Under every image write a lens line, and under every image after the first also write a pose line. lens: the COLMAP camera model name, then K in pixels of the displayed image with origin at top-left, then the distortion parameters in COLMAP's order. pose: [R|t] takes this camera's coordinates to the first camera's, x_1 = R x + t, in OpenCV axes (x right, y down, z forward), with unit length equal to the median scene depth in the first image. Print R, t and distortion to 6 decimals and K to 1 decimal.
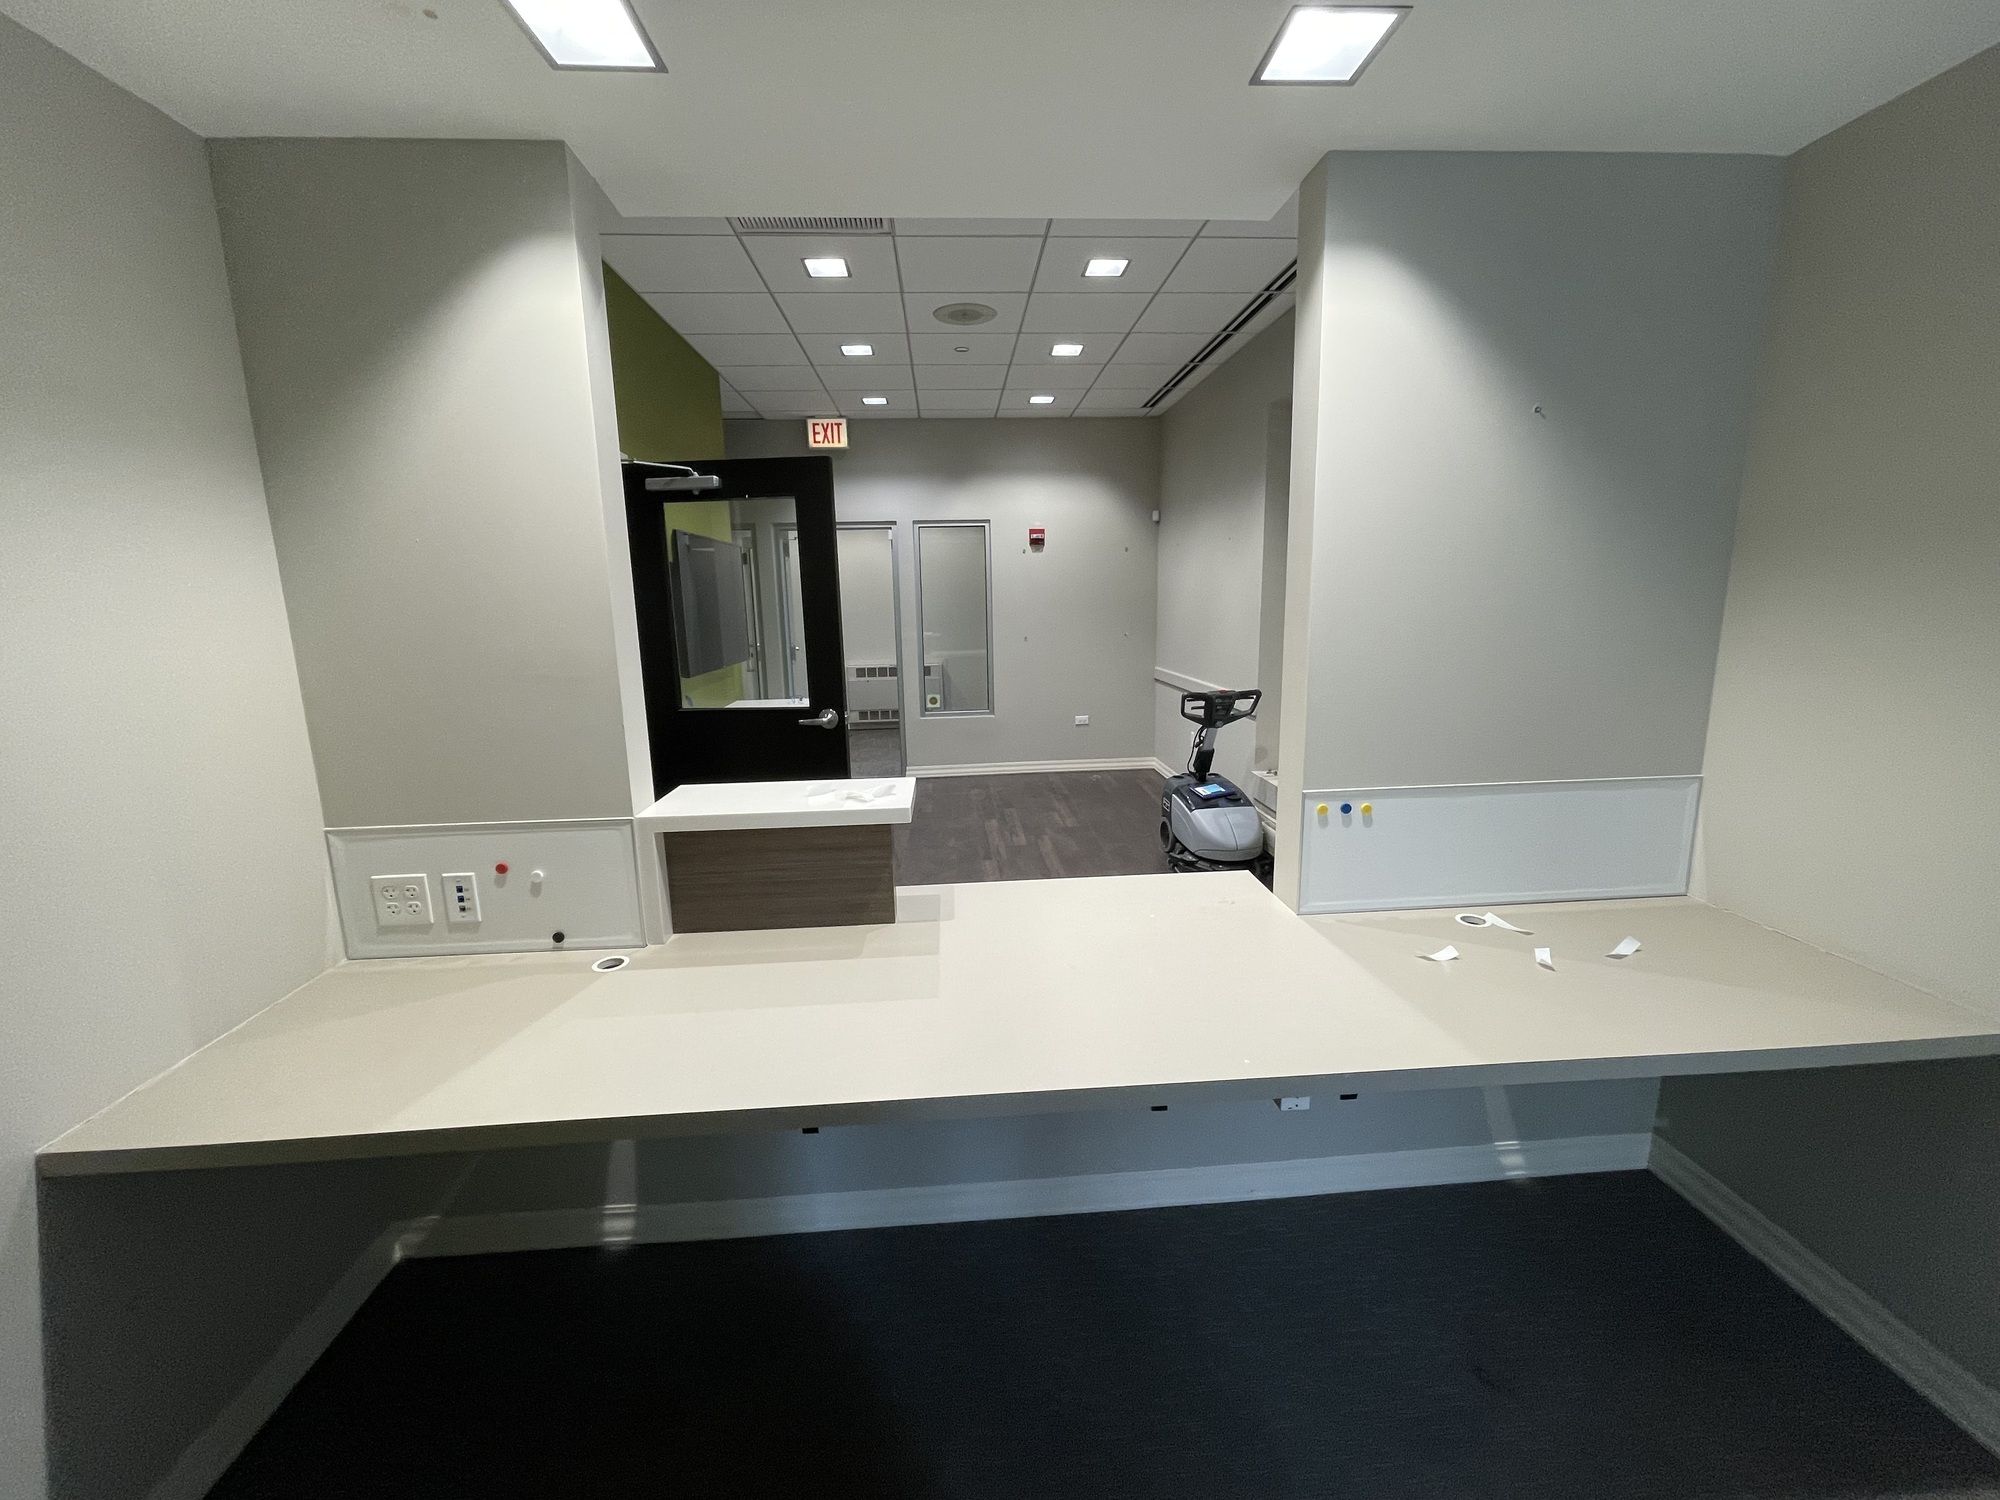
lens RADIAL K [[809.4, 0, 1000.0], [0, 809.4, 750.0], [0, 0, 1]] dist [-0.025118, -0.000050]
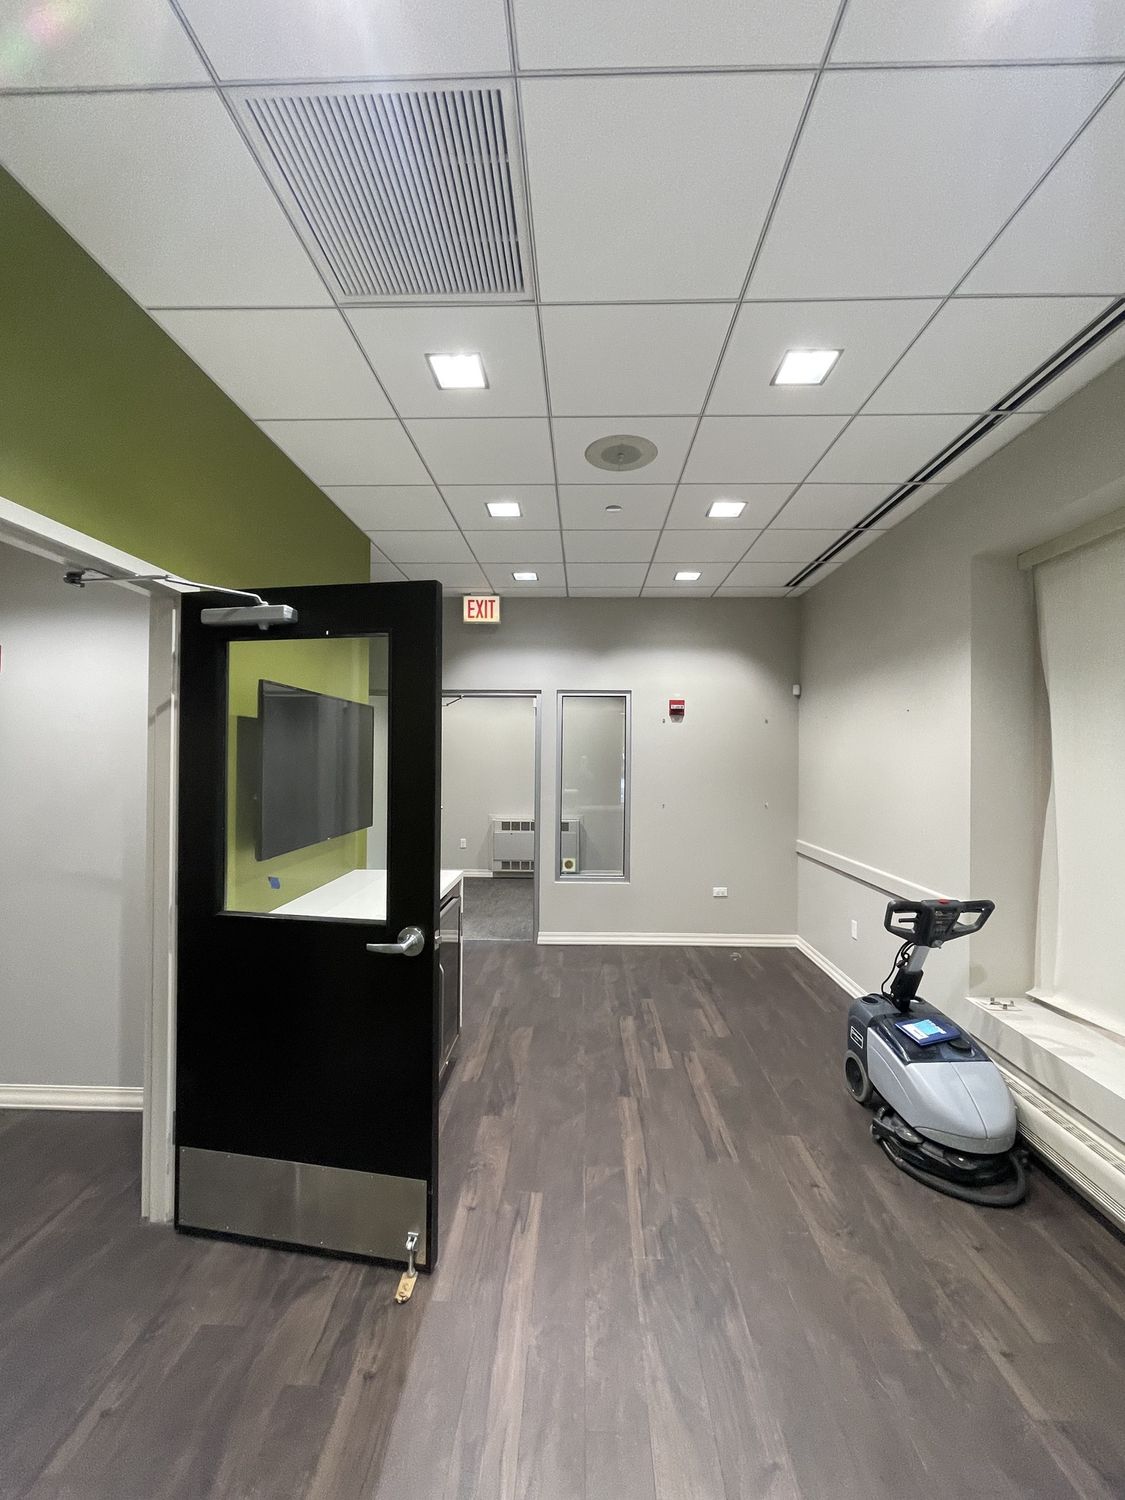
lens RADIAL K [[607.1, 0, 562.5], [0, 607.1, 750.0], [0, 0, 1]] dist [-0.025118, -0.000050]
pose [[0.994347, 0.028961, -0.102157, -0.024216], [-0.048553, 0.979627, -0.194869, -0.073195], [0.094432, 0.198727, 0.975495, 0.331044]]
